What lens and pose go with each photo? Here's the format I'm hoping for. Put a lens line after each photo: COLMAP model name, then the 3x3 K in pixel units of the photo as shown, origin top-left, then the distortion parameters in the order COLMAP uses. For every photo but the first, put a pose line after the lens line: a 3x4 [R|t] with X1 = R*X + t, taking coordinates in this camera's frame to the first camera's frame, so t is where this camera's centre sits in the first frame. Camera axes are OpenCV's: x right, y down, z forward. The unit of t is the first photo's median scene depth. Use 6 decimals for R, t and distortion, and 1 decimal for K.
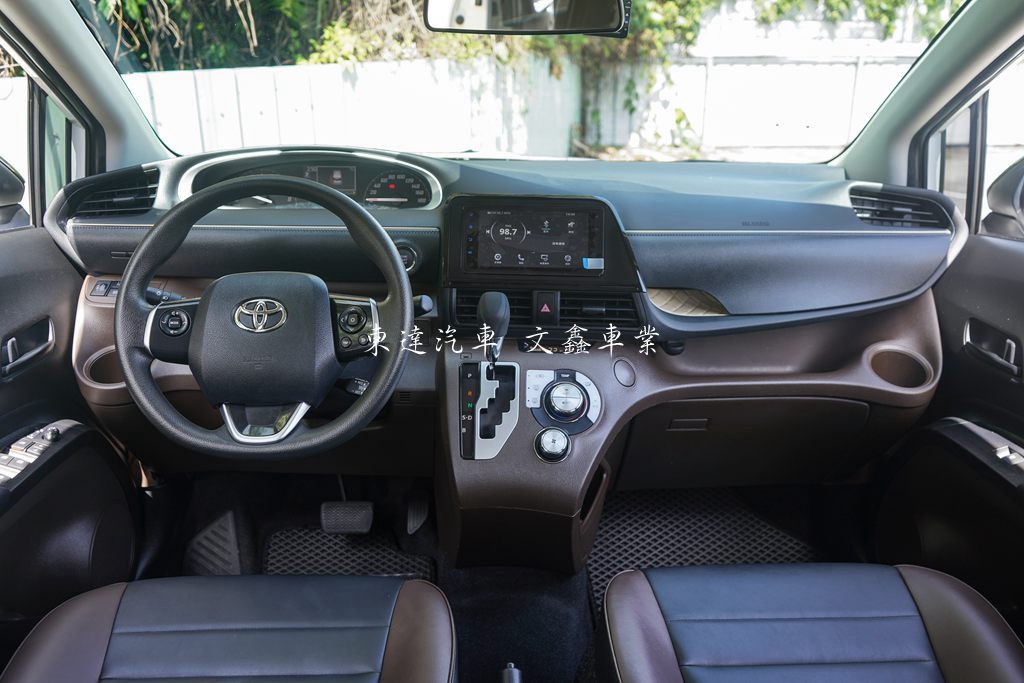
lens RADIAL K [[861.4, 0, 516.0], [0, 861.4, 341.8], [0, 0, 1]] dist [0.004950, 0.006400]
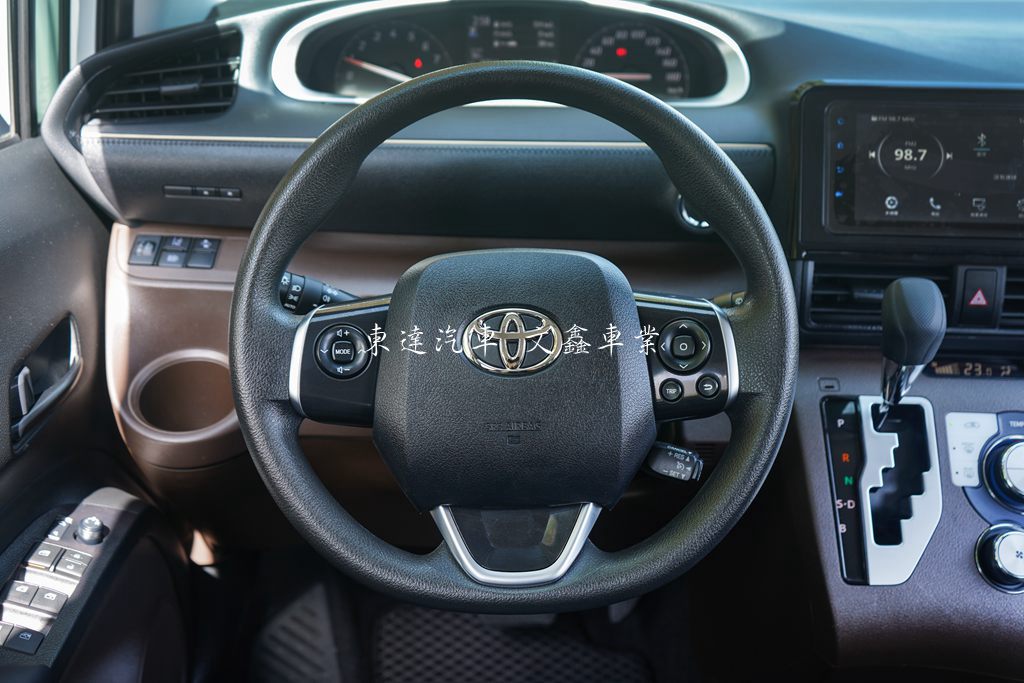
lens RADIAL K [[1170.3, 0, 513.3], [0, 1170.3, 337.0], [0, 0, 1]] dist [0.013364, 0.000000]
pose [[0.999975, 0.000346, -0.007032, -0.251541], [0.000444, 0.993699, 0.112079, -0.096650], [0.007026, -0.112080, 0.993674, 0.257447]]
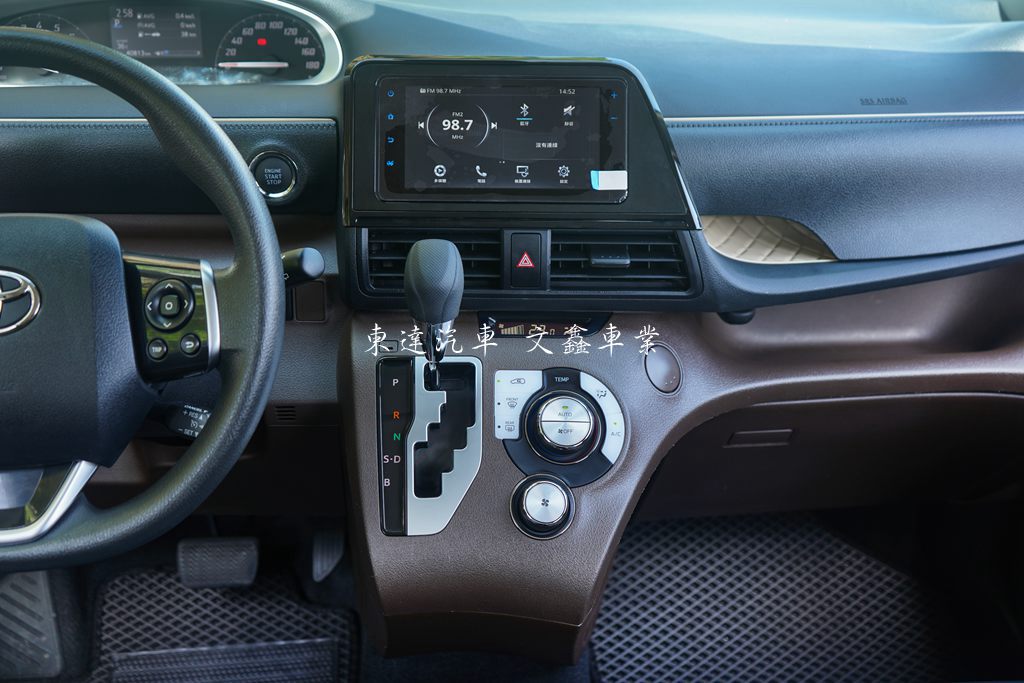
lens RADIAL K [[1025.6, 0, 493.1], [0, 1025.6, 332.0], [0, 0, 1]] dist [0.019164, 0.000000]
pose [[0.999594, -0.018797, 0.021430, -0.002611], [0.016381, 0.994035, 0.107822, -0.064909], [-0.023329, -0.107427, 0.993939, 0.316605]]
